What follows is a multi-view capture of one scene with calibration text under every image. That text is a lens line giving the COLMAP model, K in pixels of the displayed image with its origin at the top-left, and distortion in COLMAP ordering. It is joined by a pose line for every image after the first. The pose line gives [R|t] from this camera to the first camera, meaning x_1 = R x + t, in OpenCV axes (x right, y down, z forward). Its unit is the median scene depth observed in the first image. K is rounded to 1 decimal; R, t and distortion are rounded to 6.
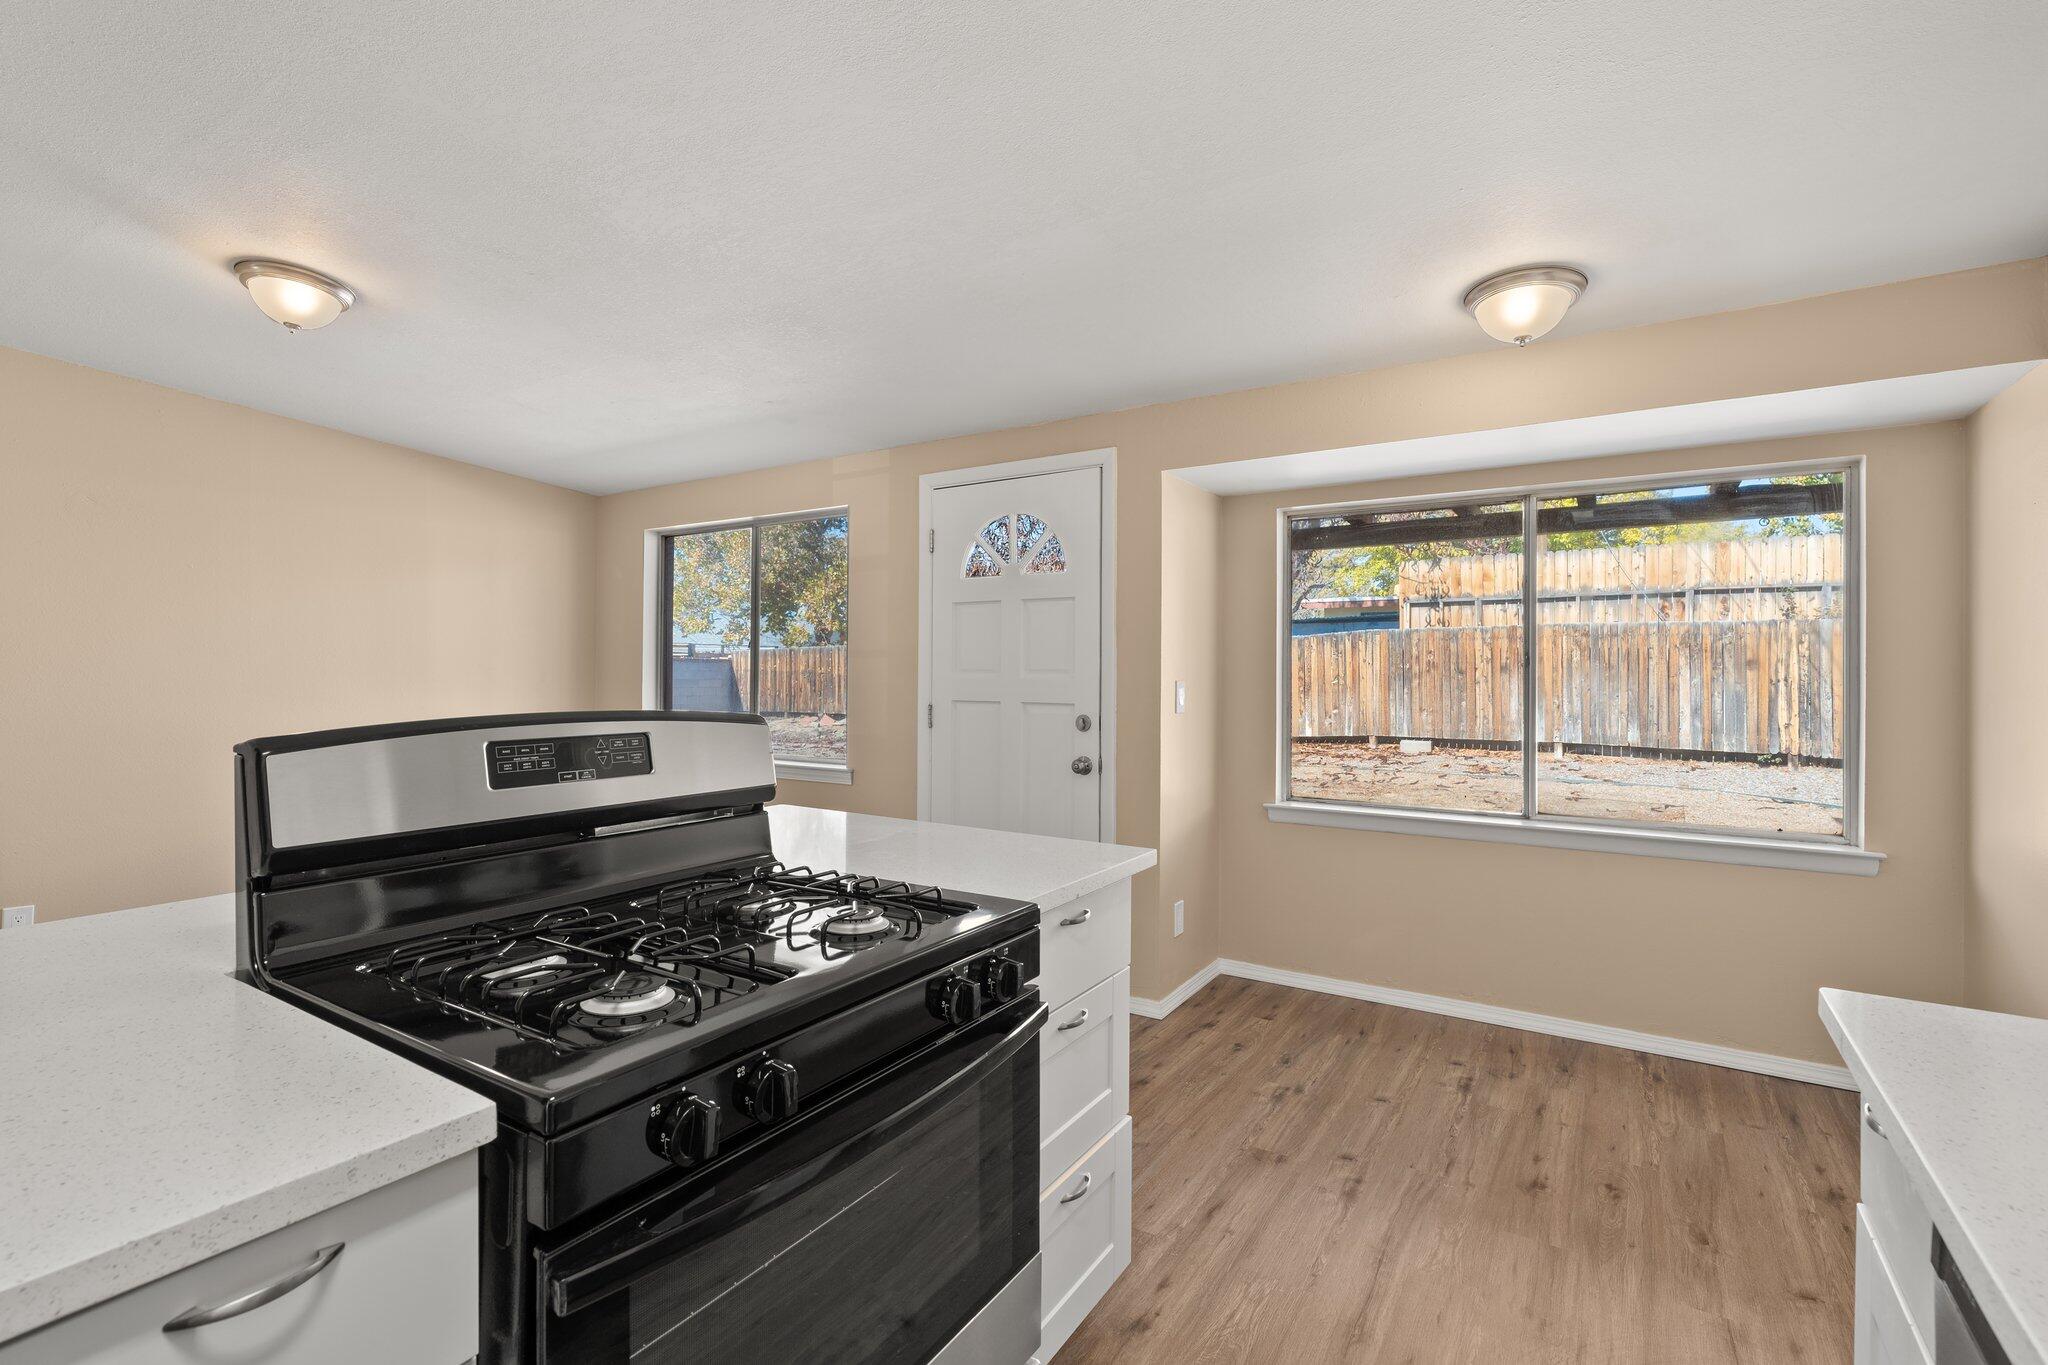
lens RADIAL K [[921.5, 0, 1008.3], [0, 921.5, 666.7], [0, 0, 1]] dist [-0.006988, 0.001992]
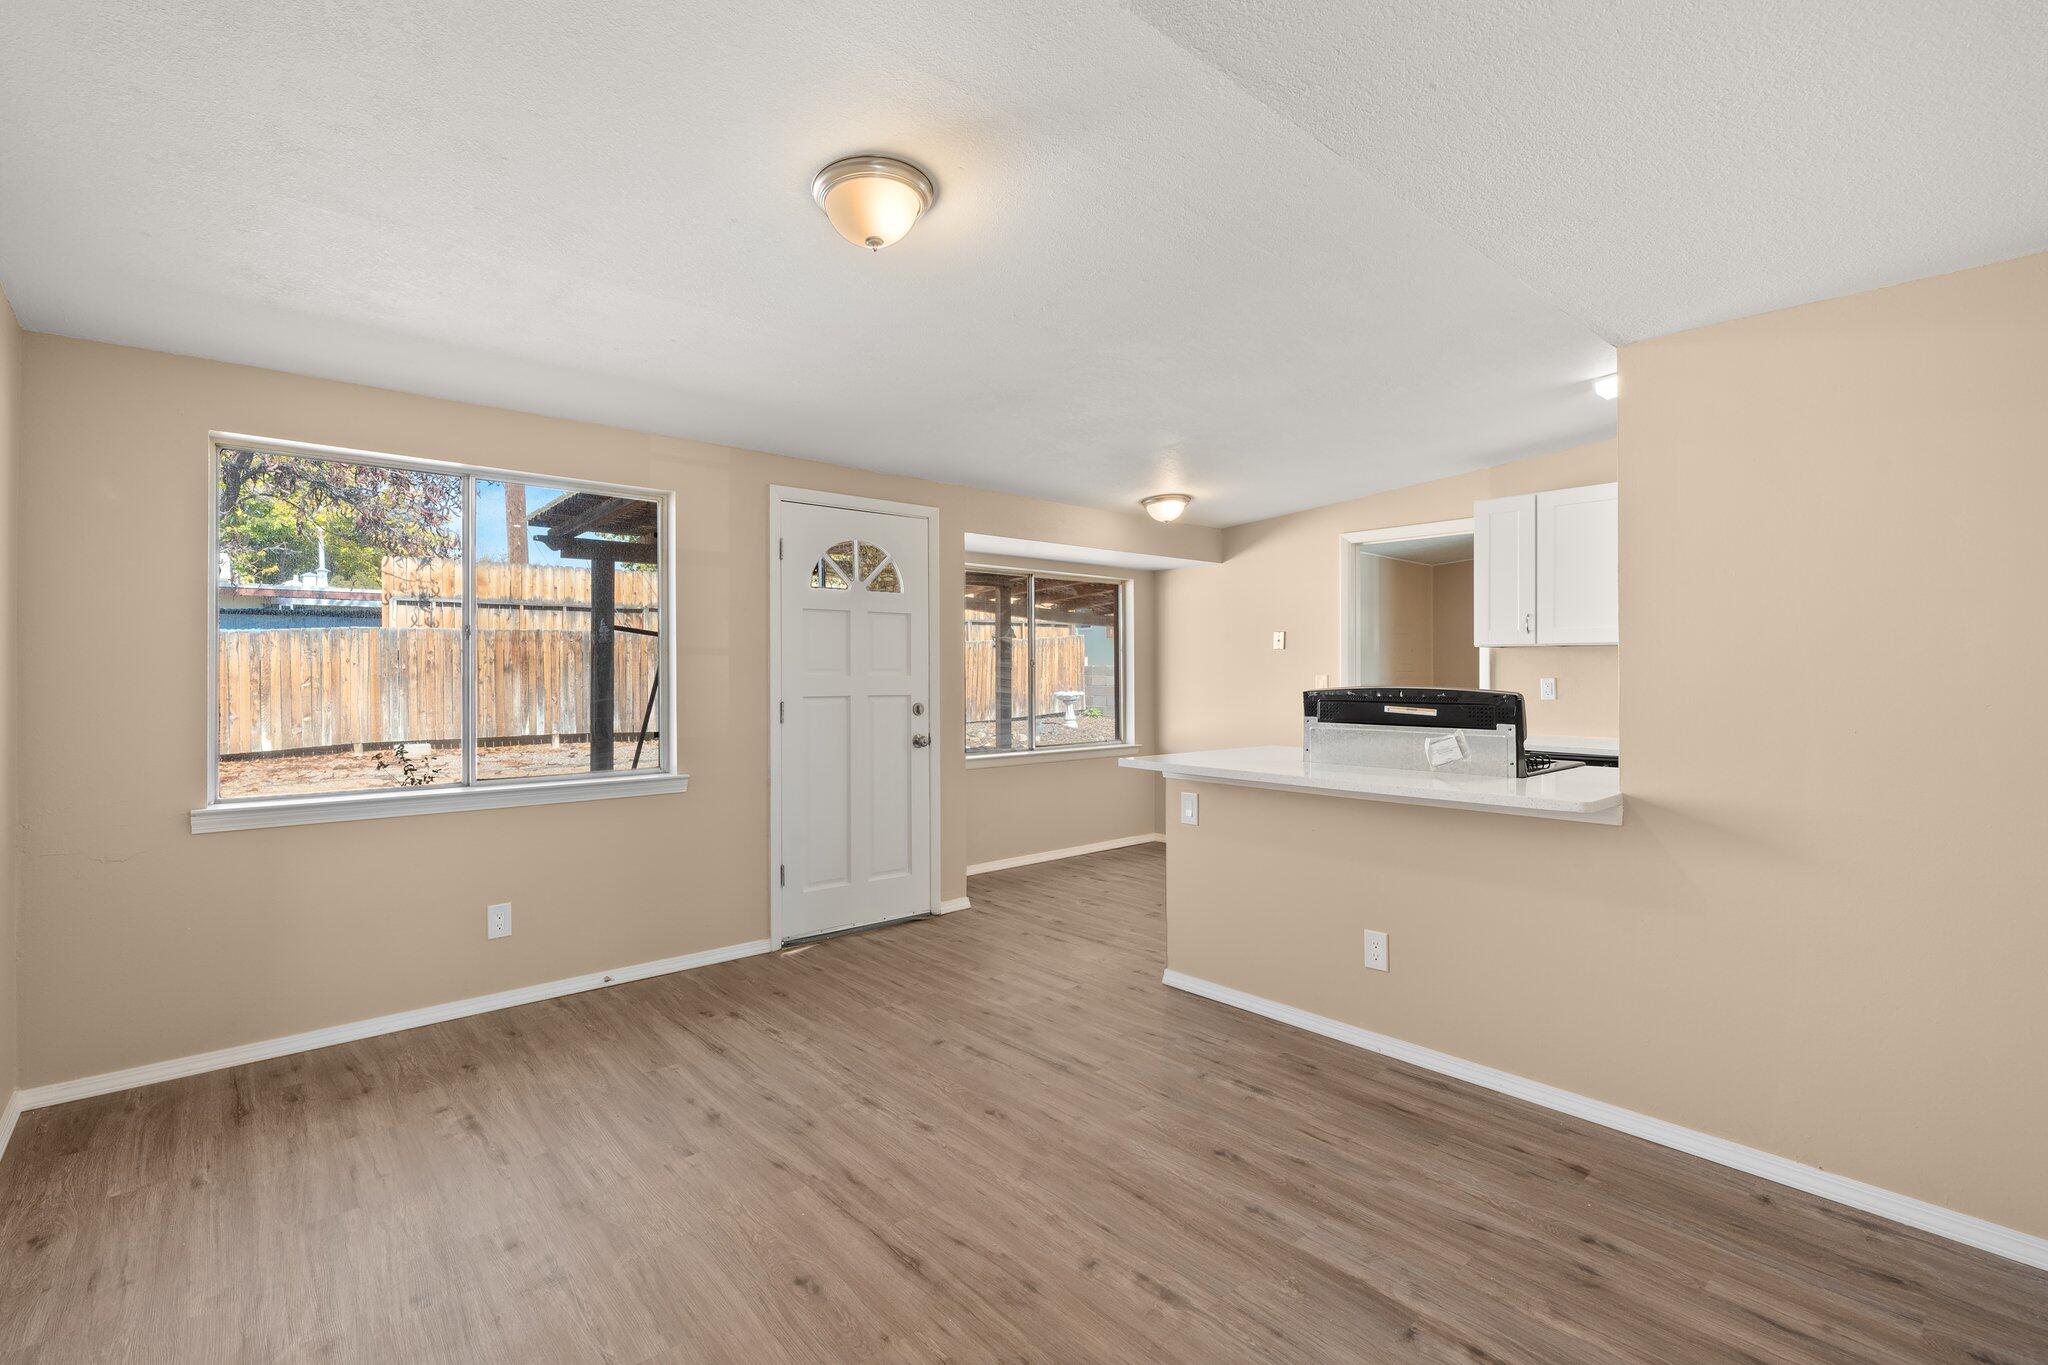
lens RADIAL K [[921.5, 0, 1005.0], [0, 921.5, 642.7], [0, 0, 1]] dist [-0.006988, 0.001992]
pose [[0.277525, 0.027836, 0.960315, -0.383283], [-0.001546, 0.999592, -0.028528, 0.001071], [-0.960717, 0.006433, 0.277455, 0.168428]]
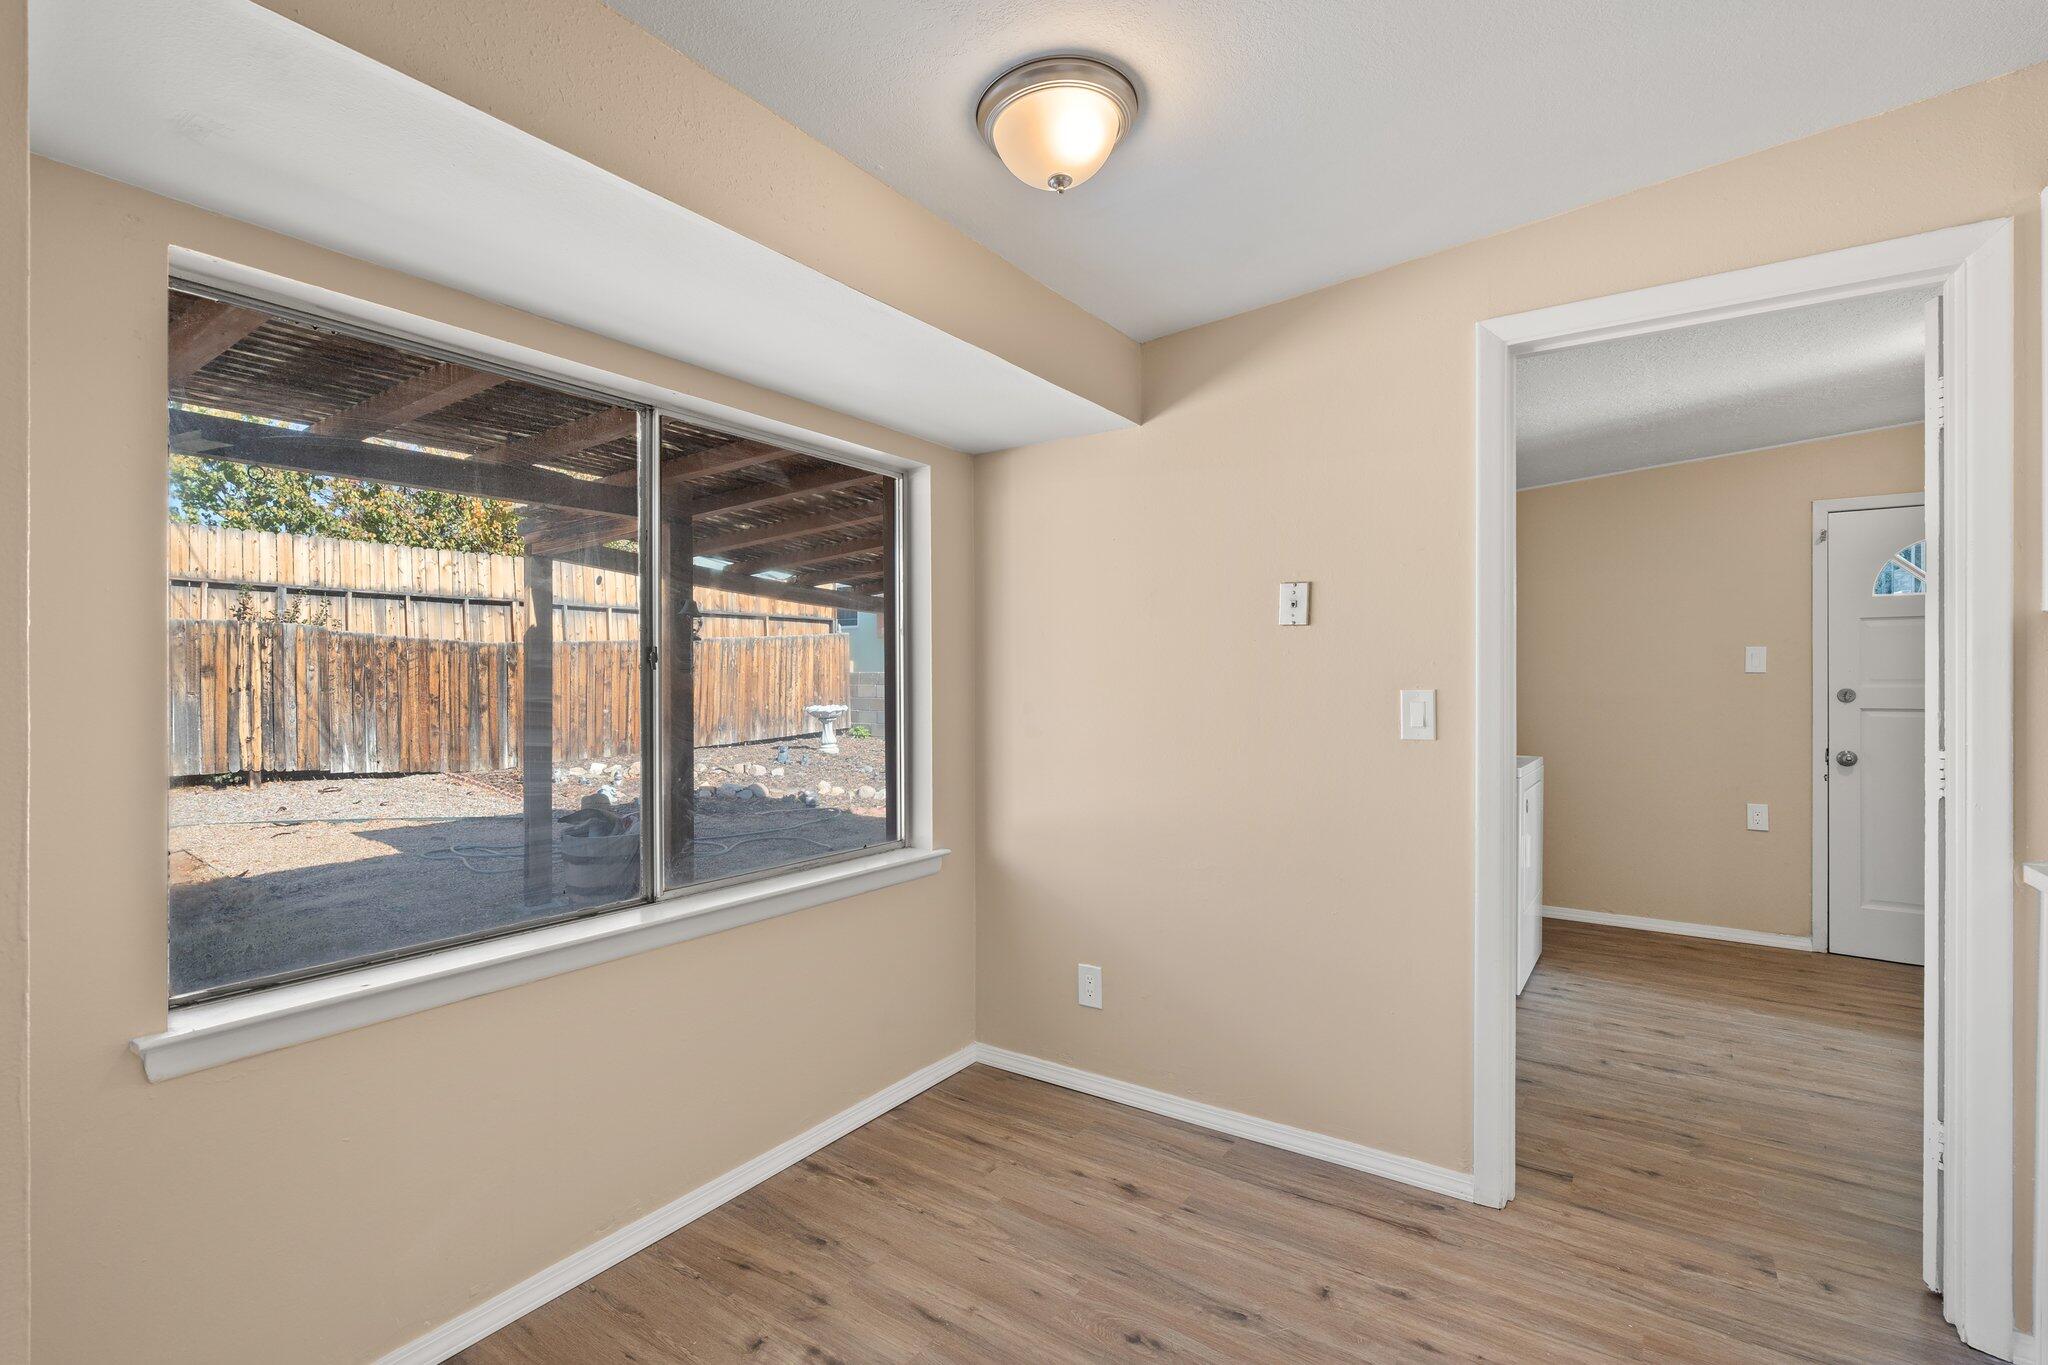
lens RADIAL K [[921.5, 0, 1012.6], [0, 921.5, 688.9], [0, 0, 1]] dist [-0.006988, 0.001992]
pose [[0.027308, -0.012310, 0.999551, -0.024273], [-0.002508, 0.999920, 0.012383, 0.001763], [-0.999624, -0.002845, 0.027275, 0.227100]]
